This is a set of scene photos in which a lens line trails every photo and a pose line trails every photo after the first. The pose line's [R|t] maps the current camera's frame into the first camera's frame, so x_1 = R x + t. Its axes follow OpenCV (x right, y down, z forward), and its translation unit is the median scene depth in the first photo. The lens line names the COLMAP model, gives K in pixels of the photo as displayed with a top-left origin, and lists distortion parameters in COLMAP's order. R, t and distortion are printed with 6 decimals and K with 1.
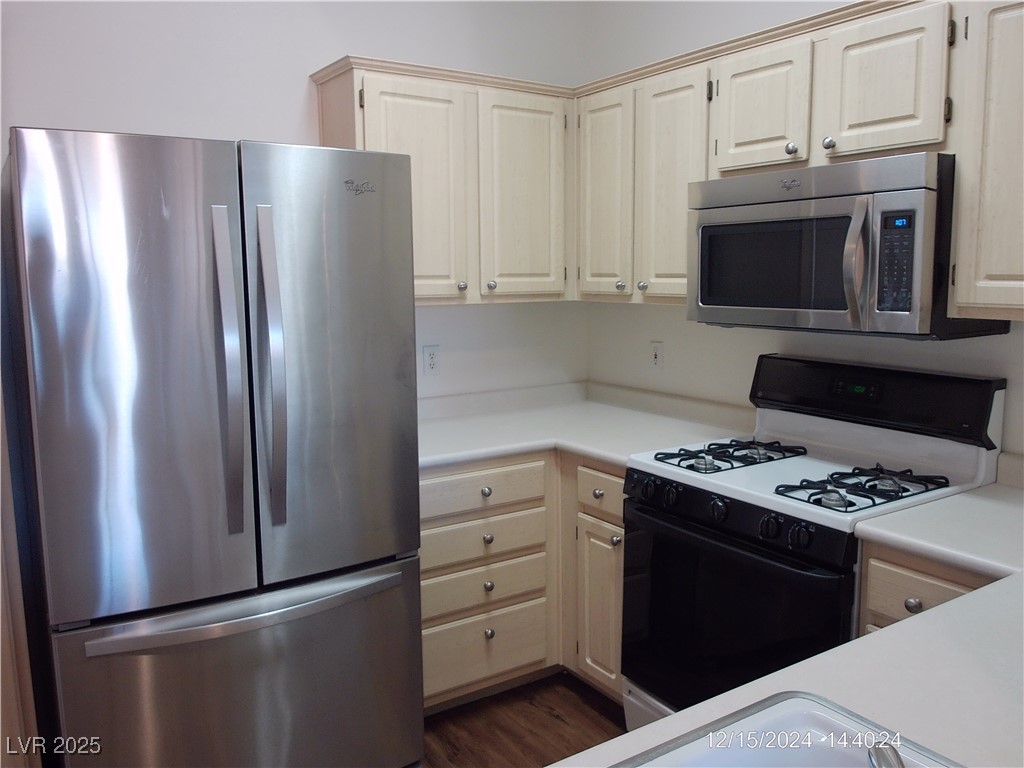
lens RADIAL K [[840.0, 0, 528.8], [0, 840.0, 376.1], [0, 0, 1]] dist [0.018363, -0.061120]
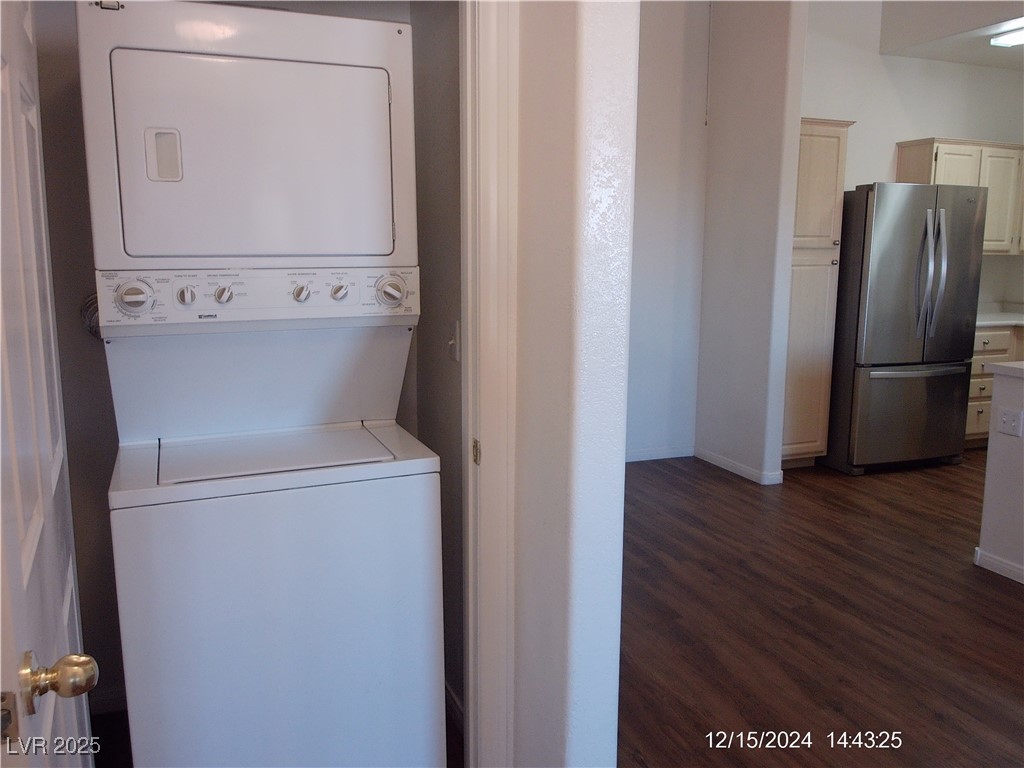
lens RADIAL K [[840.0, 0, 512.8], [0, 840.0, 387.0], [0, 0, 1]] dist [0.018363, -0.061120]
pose [[0.974125, 0.049190, -0.220592, -0.734818], [-0.040410, 0.998208, 0.044143, 0.203499], [0.222368, -0.034086, 0.974367, -1.323264]]
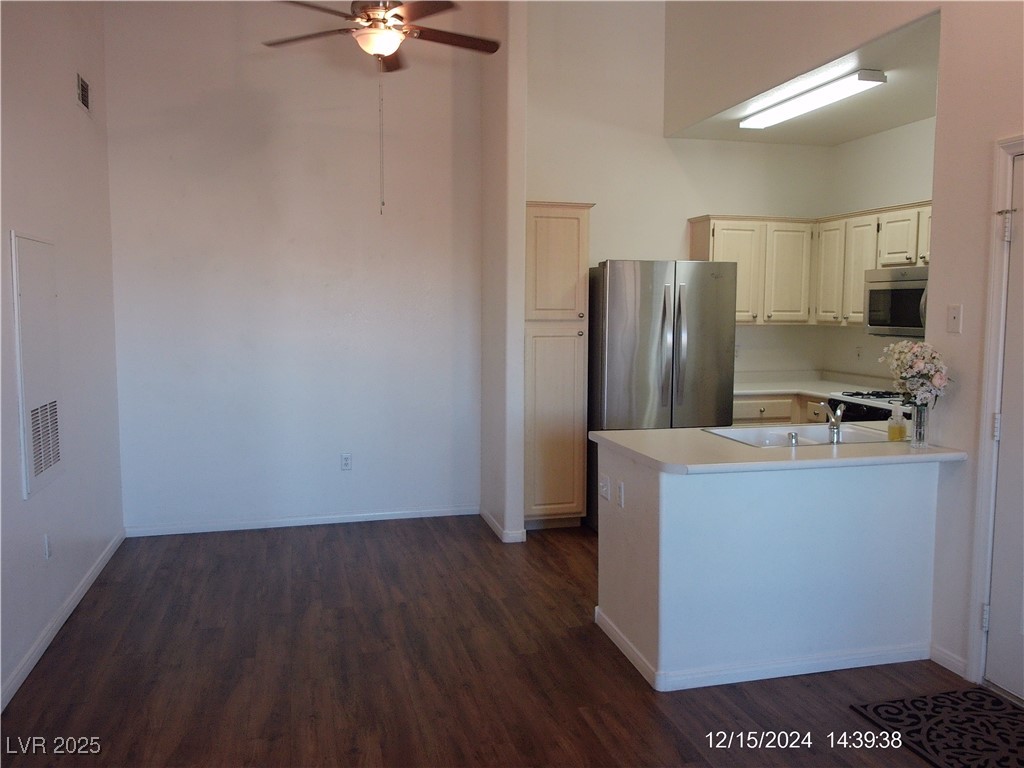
lens RADIAL K [[840.0, 0, 528.8], [0, 840.0, 385.4], [0, 0, 1]] dist [0.018363, -0.061120]
pose [[0.946202, 0.043203, -0.320680, 0.072471], [-0.052783, 0.998380, -0.021237, 0.151025], [0.319243, 0.037021, 0.946950, -1.249563]]
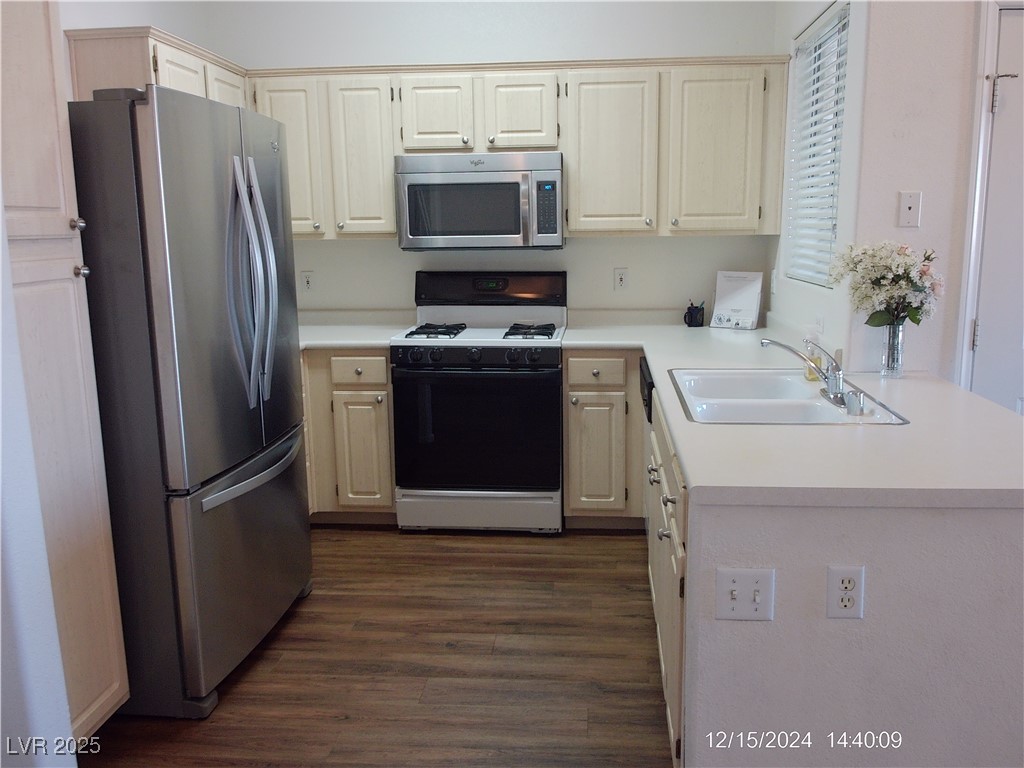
lens RADIAL K [[840.0, 0, 540.1], [0, 840.0, 377.4], [0, 0, 1]] dist [0.018363, -0.061120]
pose [[0.617860, -0.139968, 0.773730, -0.817099], [0.106458, 0.989859, 0.094053, 0.047587], [-0.779048, 0.024258, 0.626495, -0.132098]]
